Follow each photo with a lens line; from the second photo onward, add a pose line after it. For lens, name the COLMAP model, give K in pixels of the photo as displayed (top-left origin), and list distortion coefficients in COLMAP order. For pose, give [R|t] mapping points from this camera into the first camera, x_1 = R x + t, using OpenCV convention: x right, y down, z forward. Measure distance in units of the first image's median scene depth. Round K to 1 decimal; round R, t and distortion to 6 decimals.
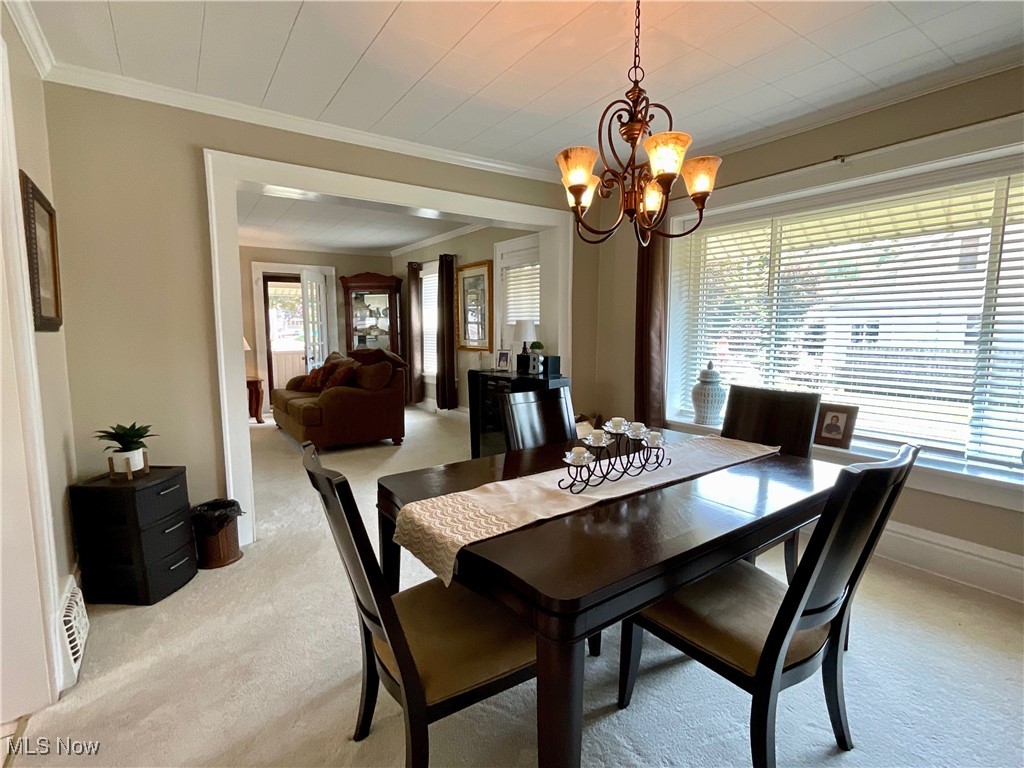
lens RADIAL K [[496.7, 0, 514.0], [0, 496.7, 379.2], [0, 0, 1]] dist [-0.001222, 0.000065]
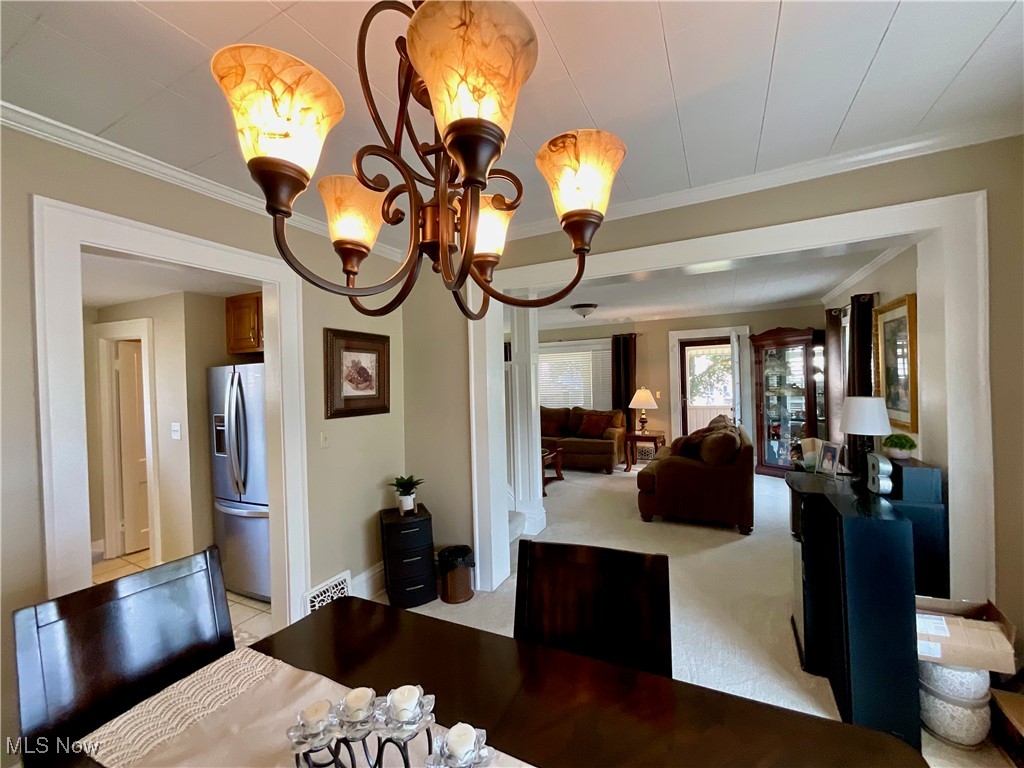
lens RADIAL K [[422.0, 0, 515.5], [0, 422.0, 387.0], [0, 0, 1]] dist [0.020477, 0.000220]
pose [[0.490078, 0.001574, -0.871677, 0.176801], [-0.066480, 0.997153, -0.035576, -0.056881], [0.869140, 0.075384, 0.488788, 0.251898]]
